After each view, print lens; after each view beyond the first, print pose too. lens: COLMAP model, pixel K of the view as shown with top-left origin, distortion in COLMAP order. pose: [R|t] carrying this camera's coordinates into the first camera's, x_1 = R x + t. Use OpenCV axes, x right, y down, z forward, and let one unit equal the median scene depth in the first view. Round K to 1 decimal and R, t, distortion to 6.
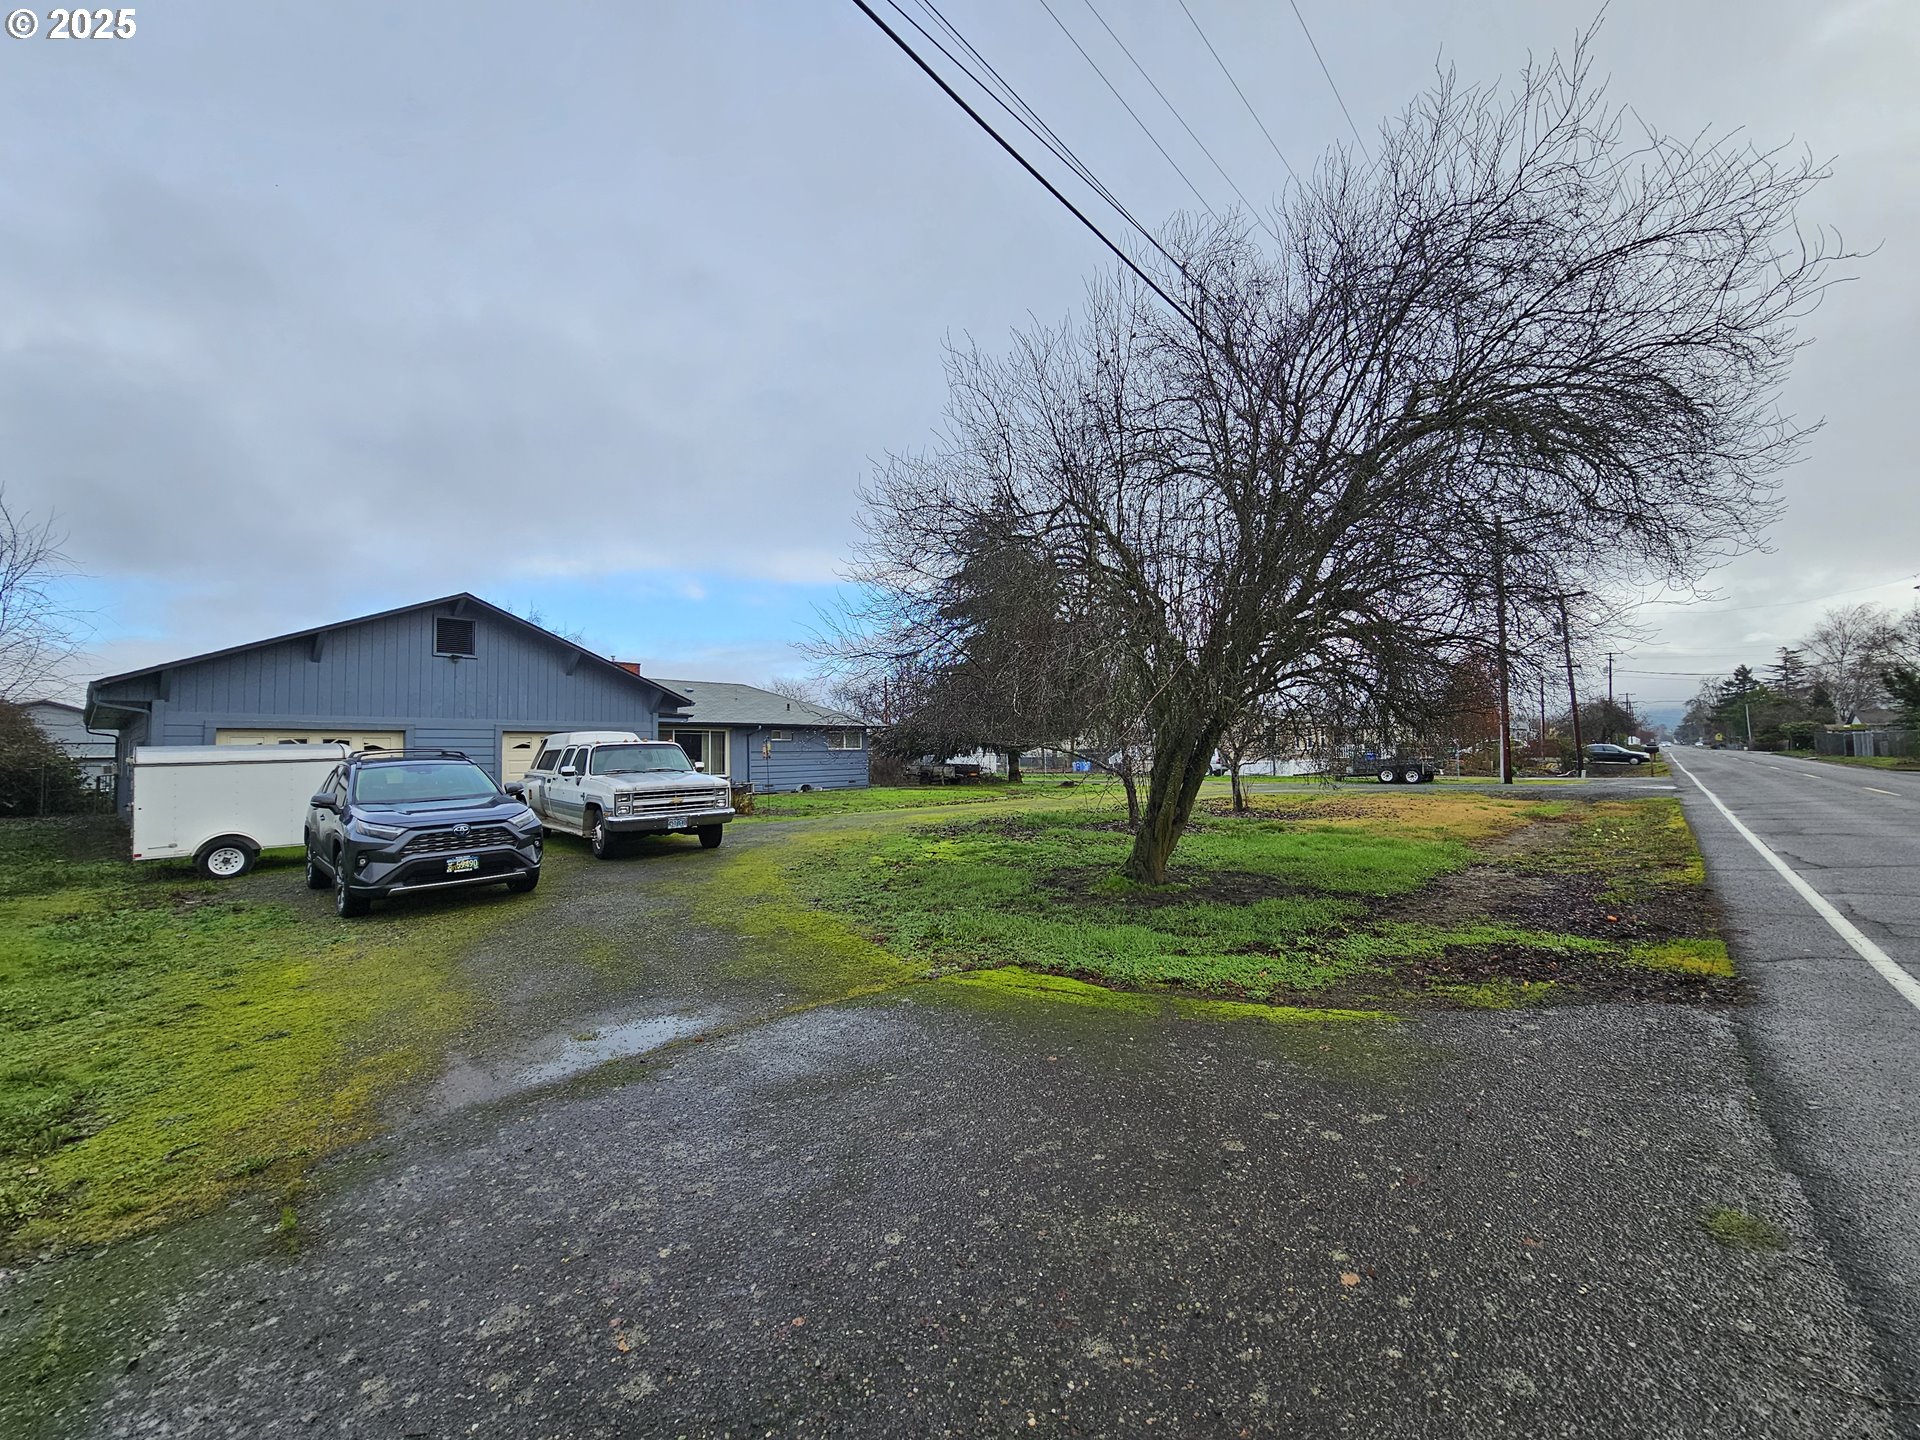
lens RADIAL K [[785.7, 0, 965.7], [0, 785.7, 715.8], [0, 0, 1]] dist [-0.002831, 0.000307]
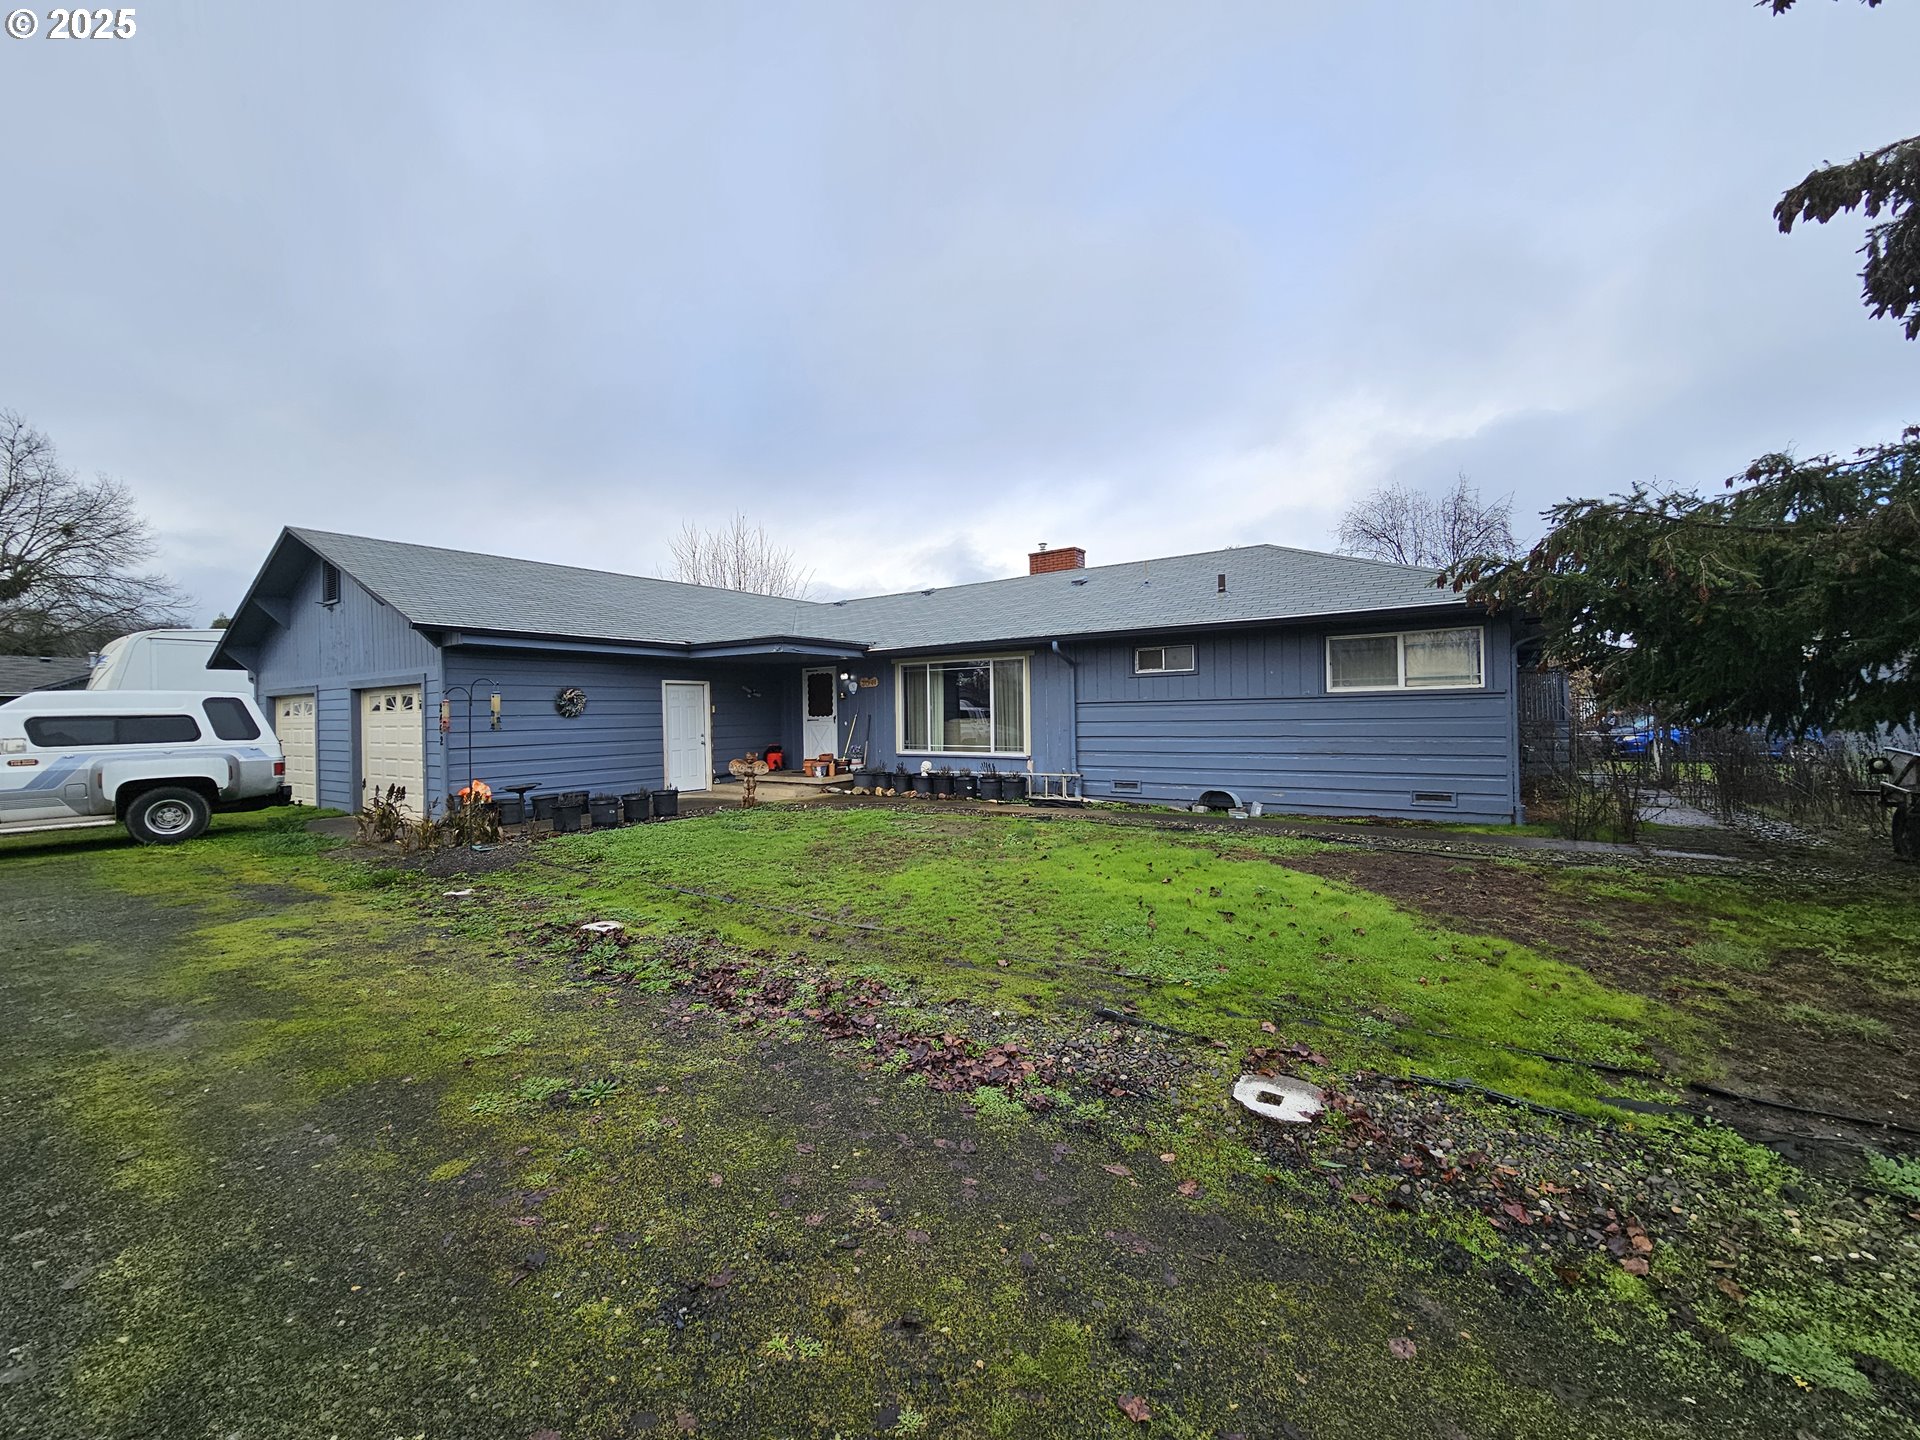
lens RADIAL K [[785.7, 0, 965.7], [0, 785.7, 715.8], [0, 0, 1]] dist [-0.002831, 0.000307]
pose [[0.103666, 0.019511, -0.994421, 0.159269], [0.063583, 0.997633, 0.026203, 0.039403], [0.992578, -0.065944, 0.102180, 0.935181]]
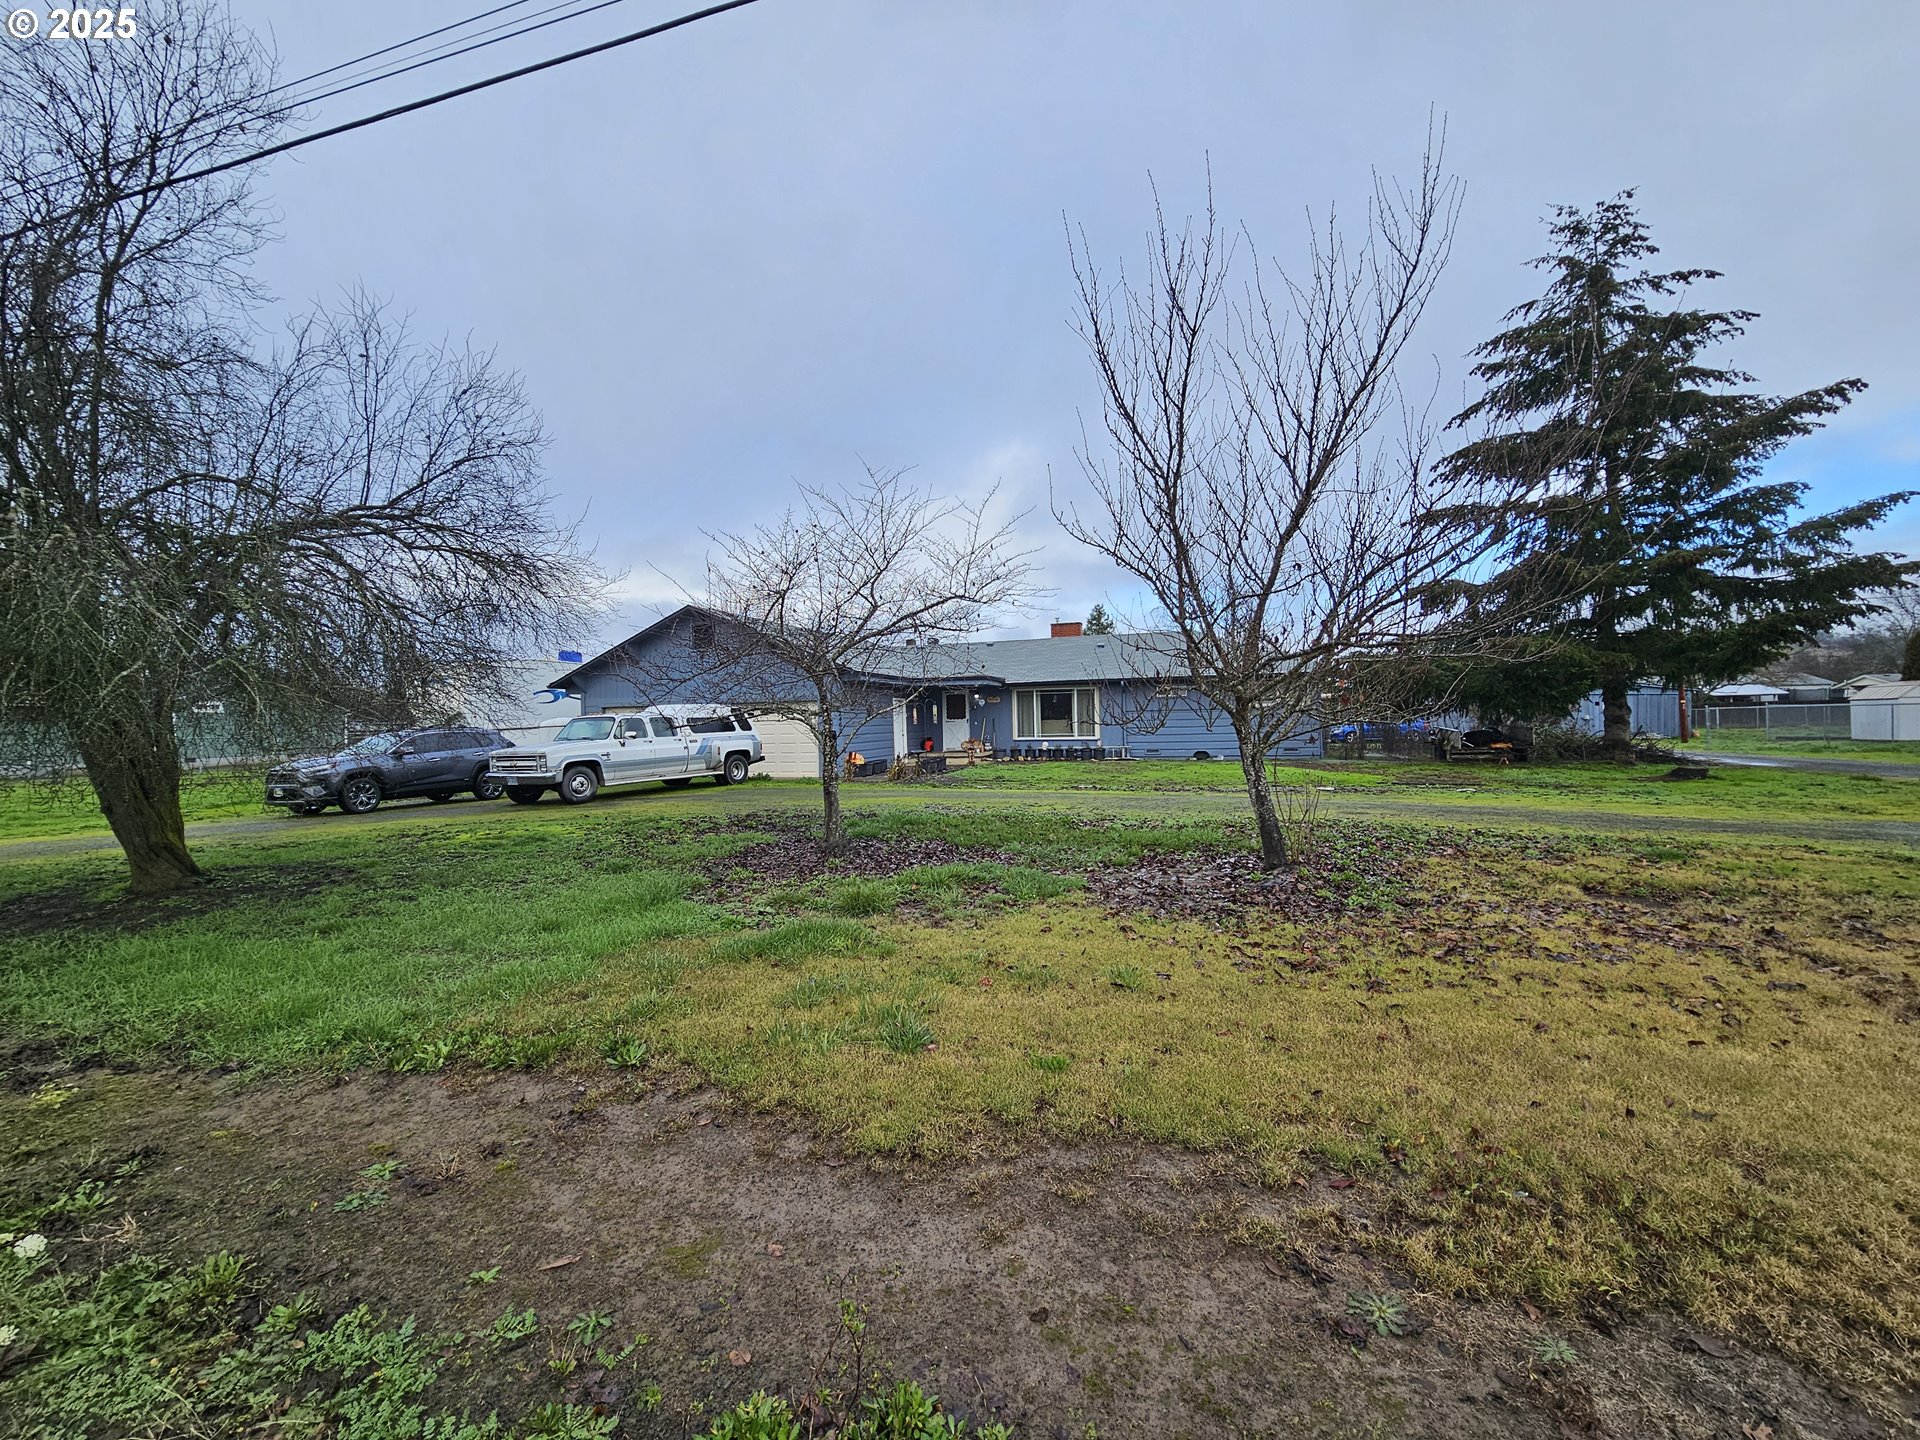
lens RADIAL K [[785.7, 0, 965.7], [0, 785.7, 715.8], [0, 0, 1]] dist [-0.002831, 0.000307]
pose [[0.392708, 0.003968, -0.919655, 0.483584], [0.059292, 0.997801, 0.029623, 0.015109], [0.917750, -0.066161, 0.391609, 0.514069]]
